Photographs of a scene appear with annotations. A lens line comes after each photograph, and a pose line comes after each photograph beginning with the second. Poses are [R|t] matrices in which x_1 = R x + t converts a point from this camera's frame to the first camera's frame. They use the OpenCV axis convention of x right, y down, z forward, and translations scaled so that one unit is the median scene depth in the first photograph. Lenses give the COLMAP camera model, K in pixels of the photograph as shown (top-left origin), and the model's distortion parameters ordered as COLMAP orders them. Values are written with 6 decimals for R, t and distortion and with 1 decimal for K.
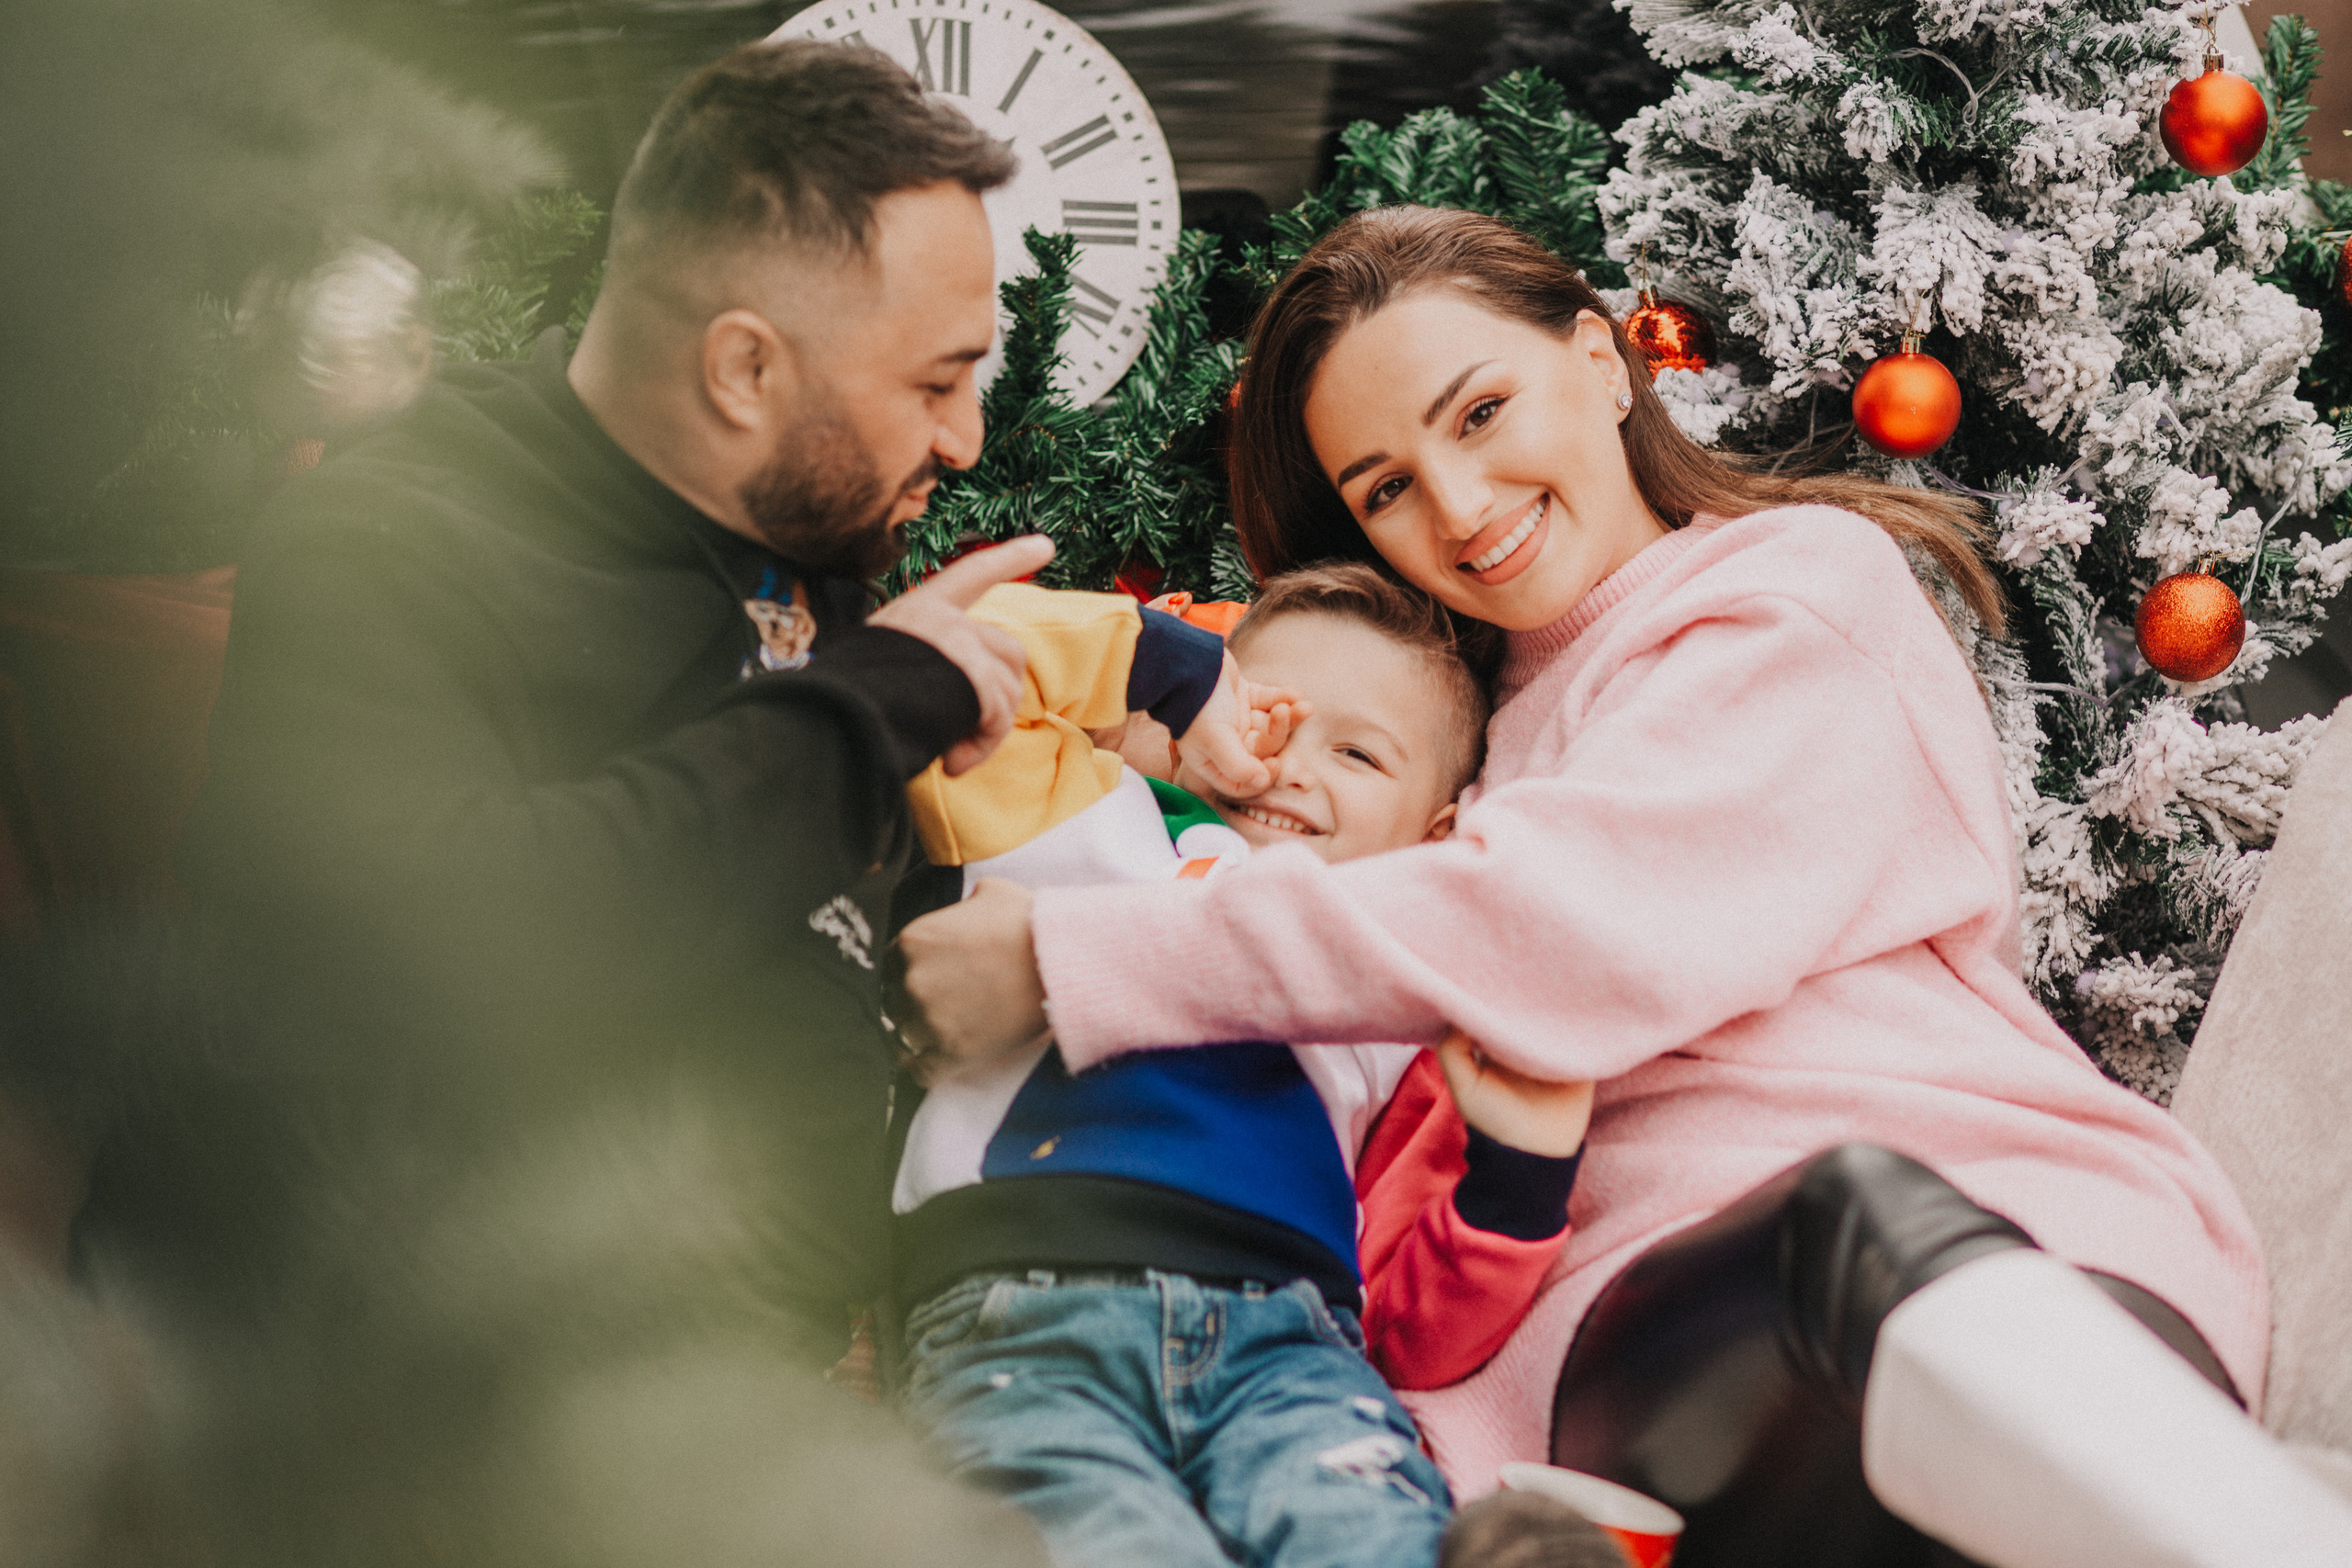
lens RADIAL K [[5709.3, 0, 1294.6], [0, 5709.3, 712.8], [0, 0, 1]] dist [0.840082, -10.532866]
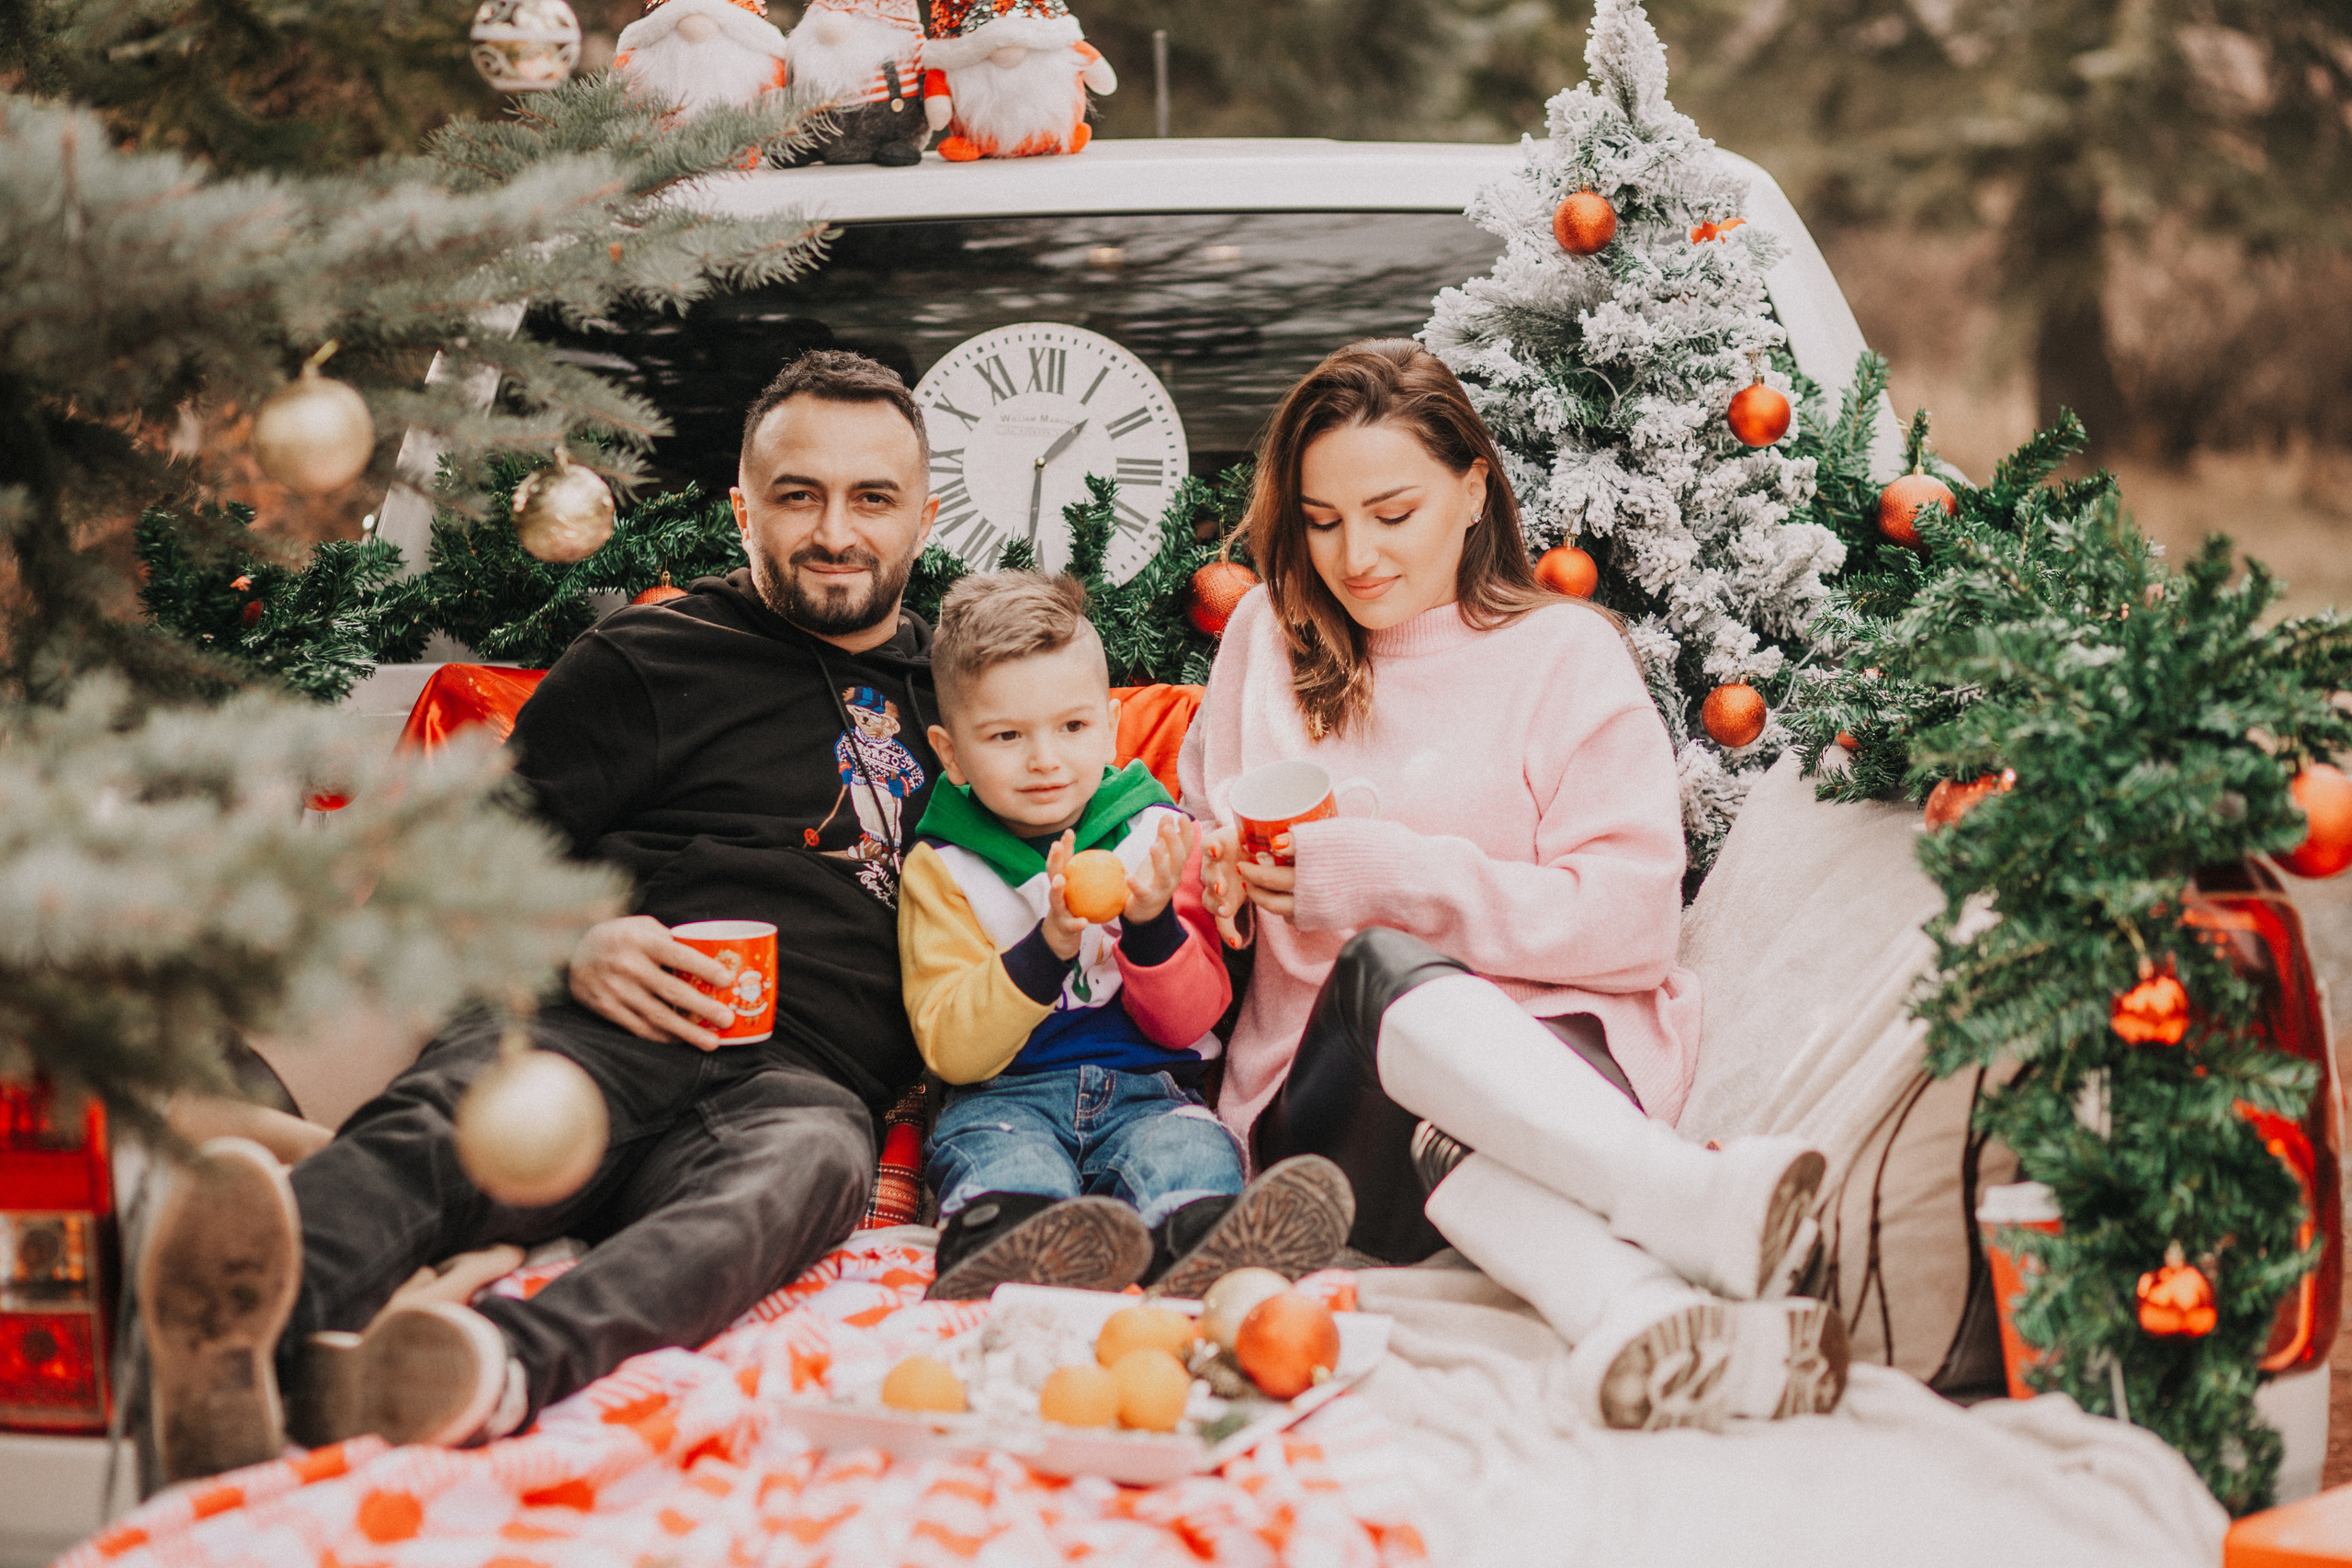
lens RADIAL K [[5529.5, 0, 1175.7], [0, 5529.5, 777.4], [0, 0, 1]] dist [-0.052814, -0.464357]
pose [[0.989065, 0.024726, -0.145392, 0.227471], [-0.033436, 0.997770, -0.057773, 0.100650], [0.143639, 0.062003, 0.987686, -0.595203]]
